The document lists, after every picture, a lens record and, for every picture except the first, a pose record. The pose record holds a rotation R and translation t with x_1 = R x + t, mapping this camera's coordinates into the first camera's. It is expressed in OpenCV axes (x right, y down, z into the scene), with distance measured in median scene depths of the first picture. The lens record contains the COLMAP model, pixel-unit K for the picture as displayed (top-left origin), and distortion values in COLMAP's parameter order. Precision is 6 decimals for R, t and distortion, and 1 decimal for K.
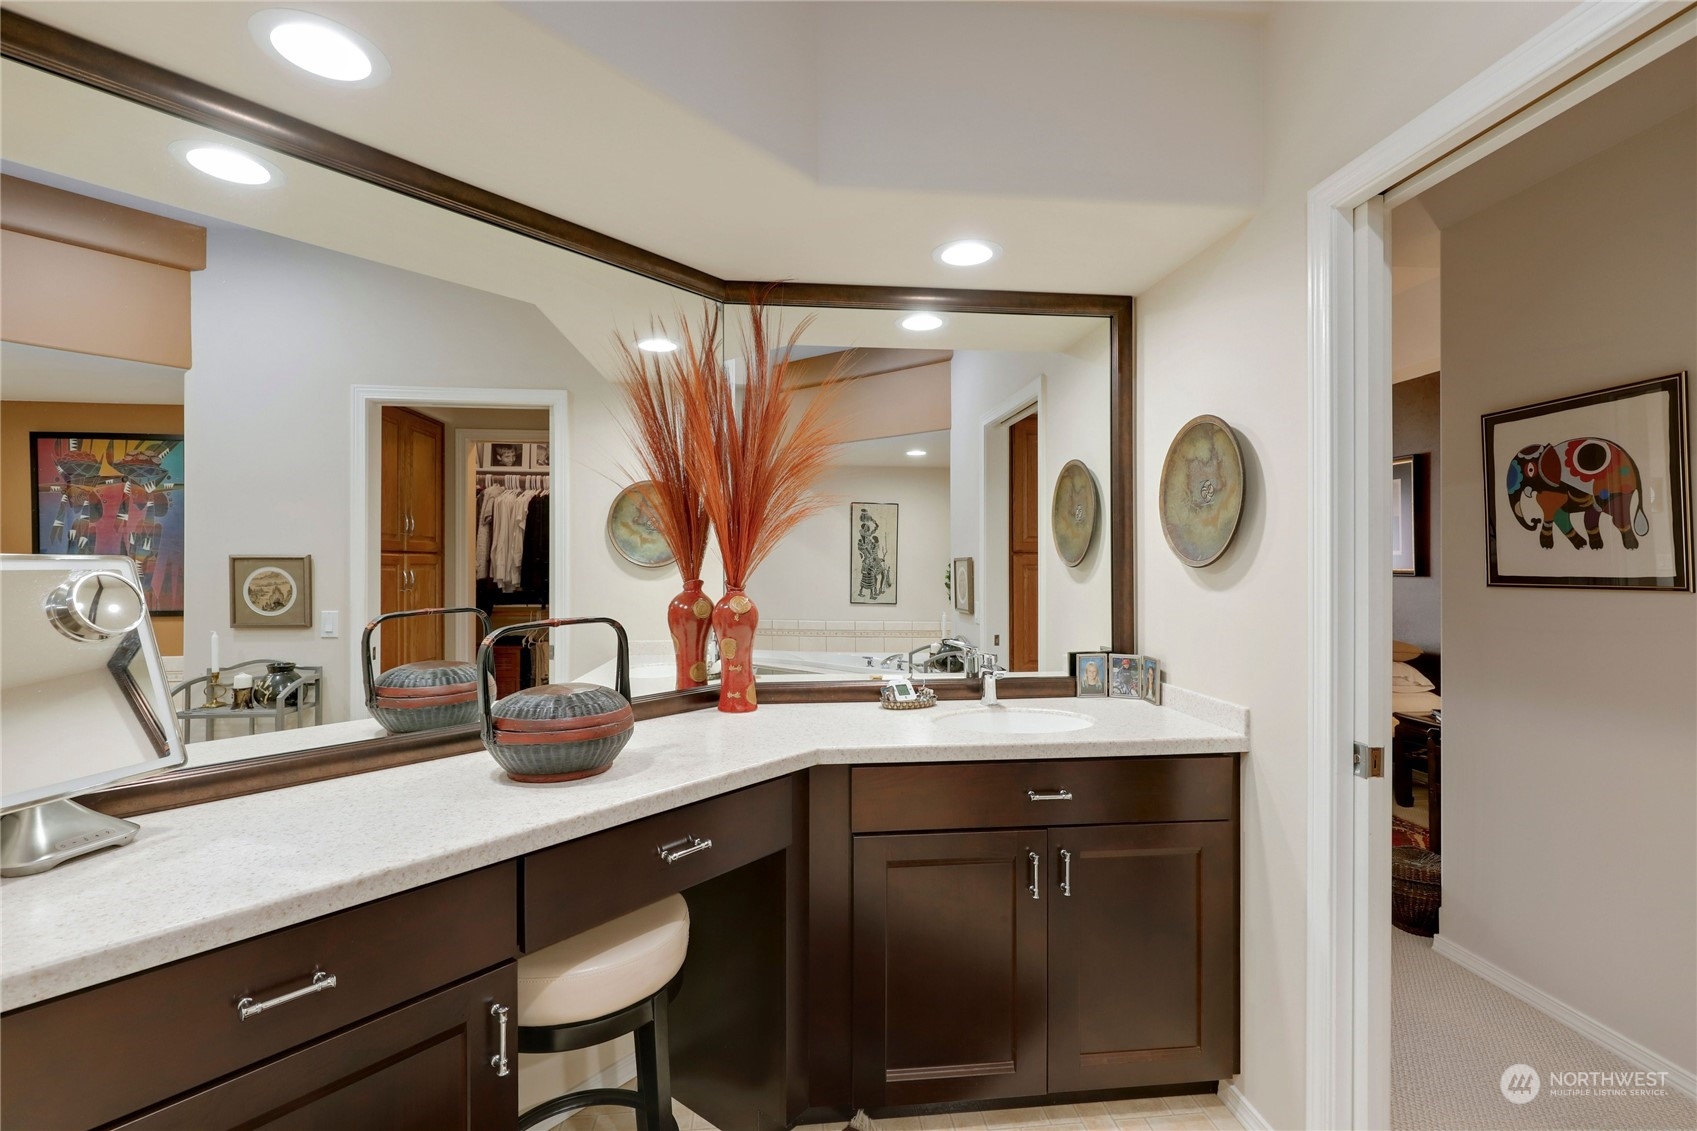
lens RADIAL K [[773.9, 0, 849.4], [0, 773.9, 566.9], [0, 0, 1]] dist [0.002028, -0.000454]
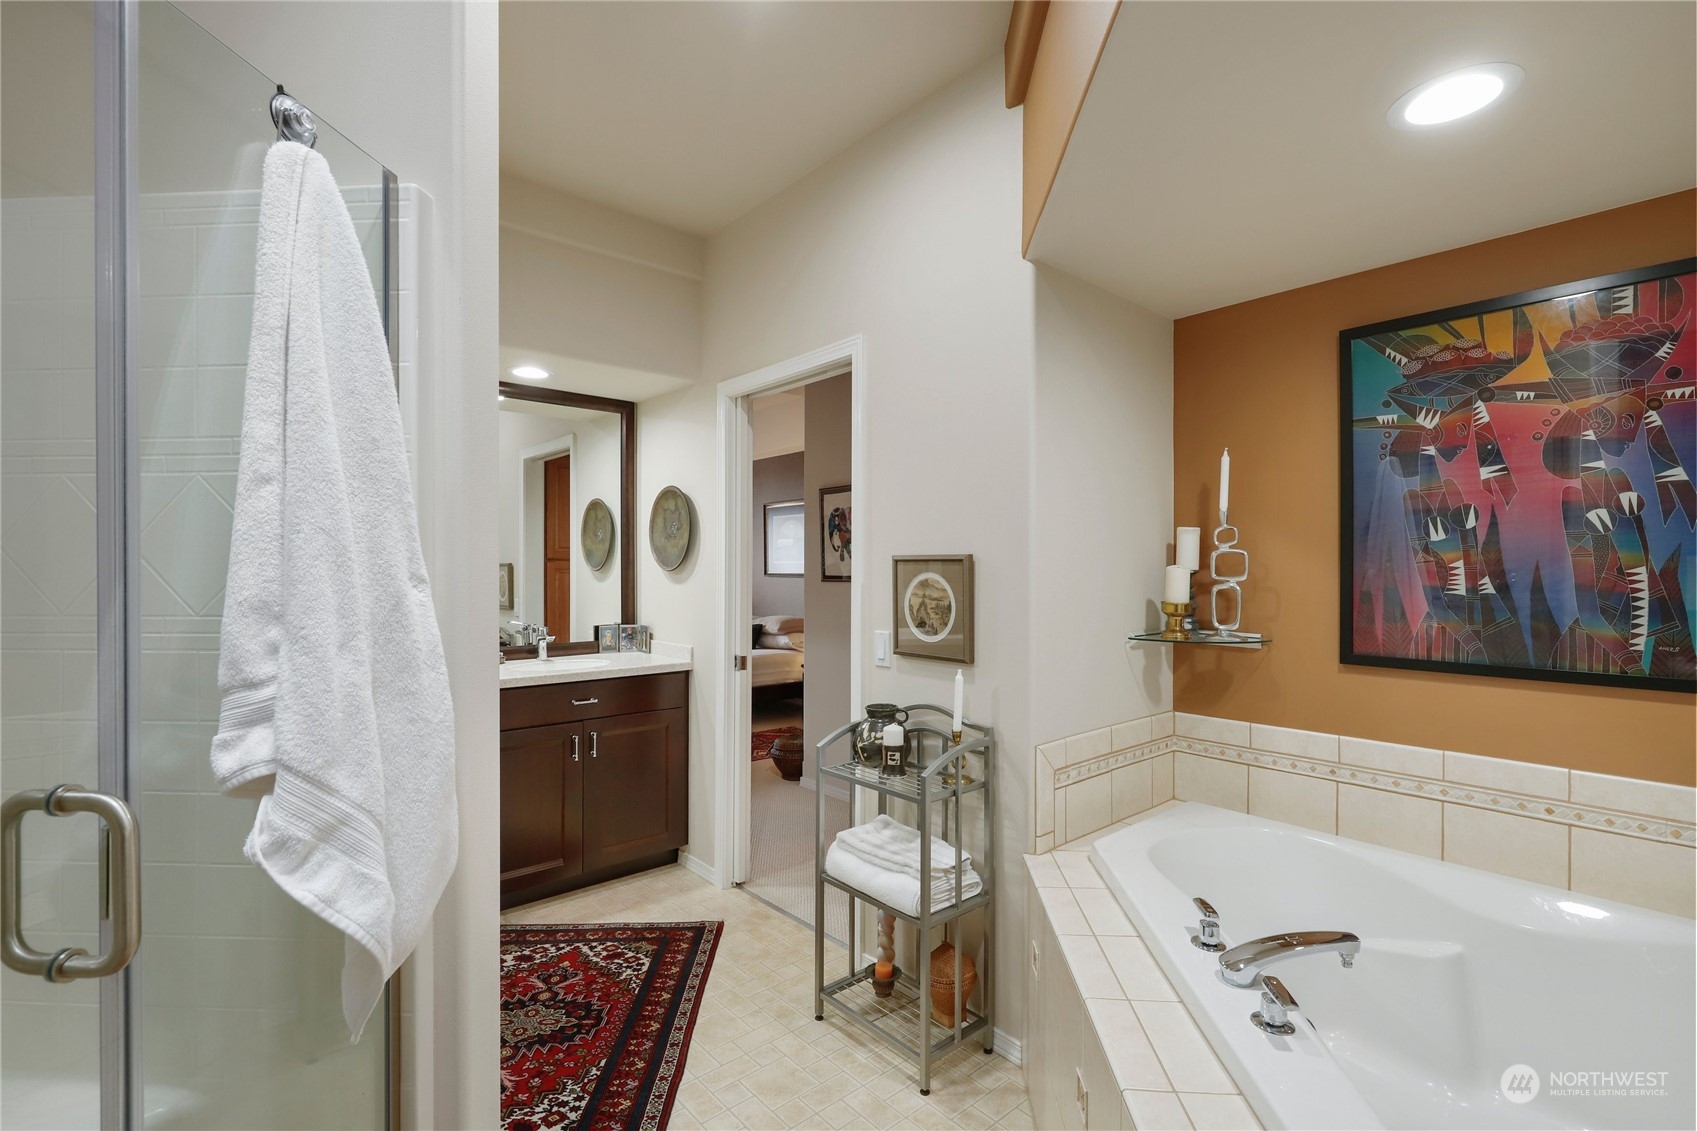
lens RADIAL K [[773.9, 0, 847.8], [0, 773.9, 568.2], [0, 0, 1]] dist [0.002028, -0.000454]
pose [[0.822899, 0.003486, 0.568177, -0.190552], [-0.001109, 0.999989, -0.004530, 0.001700], [-0.568187, 0.003097, 0.822894, -0.600056]]
